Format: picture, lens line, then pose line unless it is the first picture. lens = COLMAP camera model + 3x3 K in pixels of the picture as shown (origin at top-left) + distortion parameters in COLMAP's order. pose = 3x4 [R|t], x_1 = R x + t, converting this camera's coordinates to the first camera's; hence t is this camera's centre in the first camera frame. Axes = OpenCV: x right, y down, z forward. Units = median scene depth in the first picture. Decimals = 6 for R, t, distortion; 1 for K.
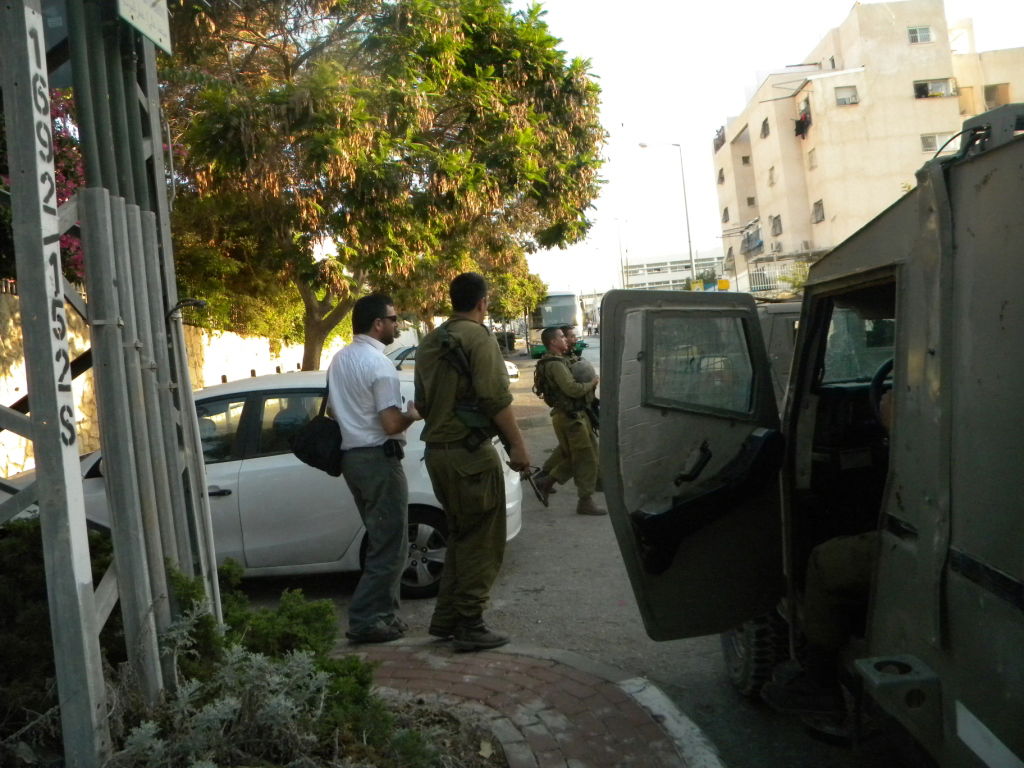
lens RADIAL K [[855.7, 0, 512.0], [0, 855.7, 384.0], [0, 0, 1]] dist [-0.209728, 0.172957]
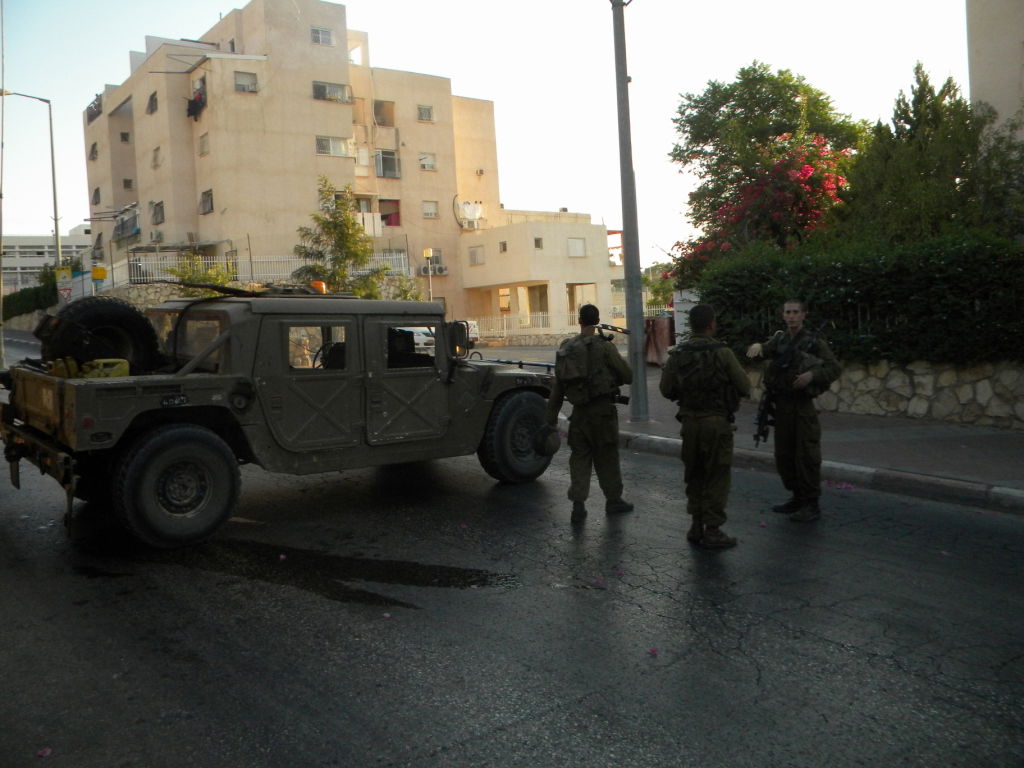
lens RADIAL K [[855.7, 0, 512.0], [0, 855.7, 384.0], [0, 0, 1]] dist [-0.209728, 0.172957]
pose [[0.739908, 0.007088, 0.672671, 0.003280], [-0.007972, 0.999967, -0.001767, -0.006642], [-0.672661, -0.004055, 0.739940, 0.087207]]
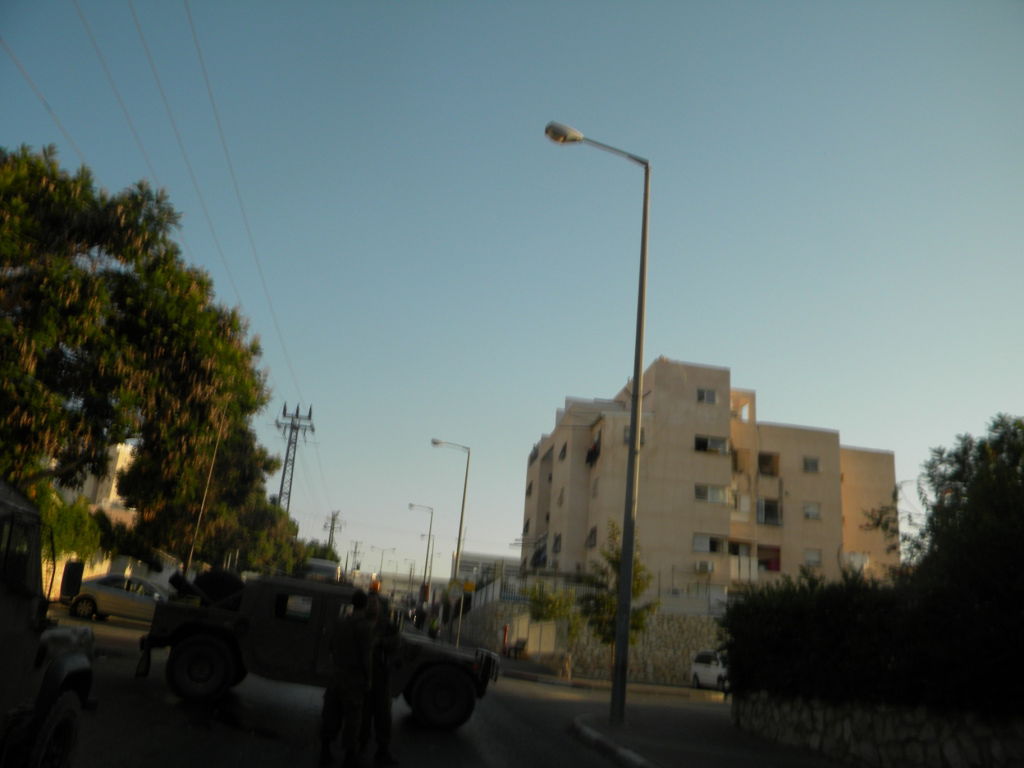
lens RADIAL K [[855.7, 0, 512.0], [0, 855.7, 384.0], [0, 0, 1]] dist [-0.209728, 0.172957]
pose [[0.966660, 0.227863, 0.116819, 0.096166], [-0.176471, 0.923397, -0.340875, -0.001597], [-0.185543, 0.308896, 0.932822, -0.049105]]
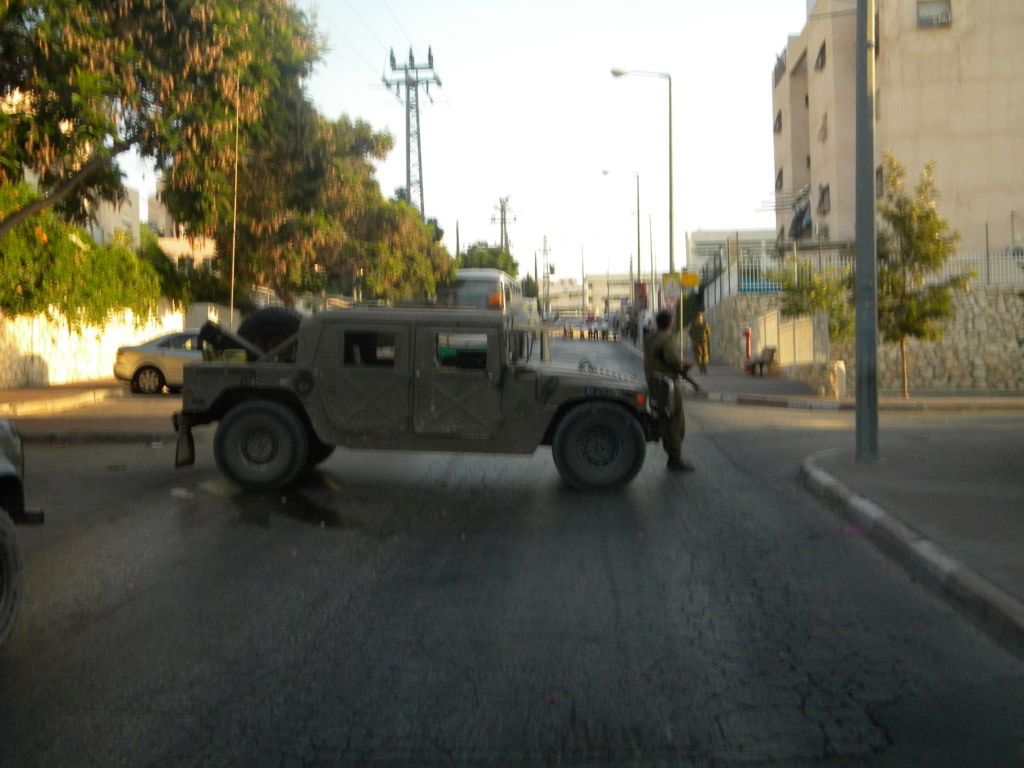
lens RADIAL K [[1240.6, 0, 511.5], [0, 1240.6, 380.7], [0, 0, 1]] dist [0.018974, 0.060434]
pose [[0.995666, 0.082898, -0.042161, 0.119312], [-0.083467, 0.996439, -0.011931, -0.005436], [0.041021, 0.015399, 0.999040, -0.047529]]
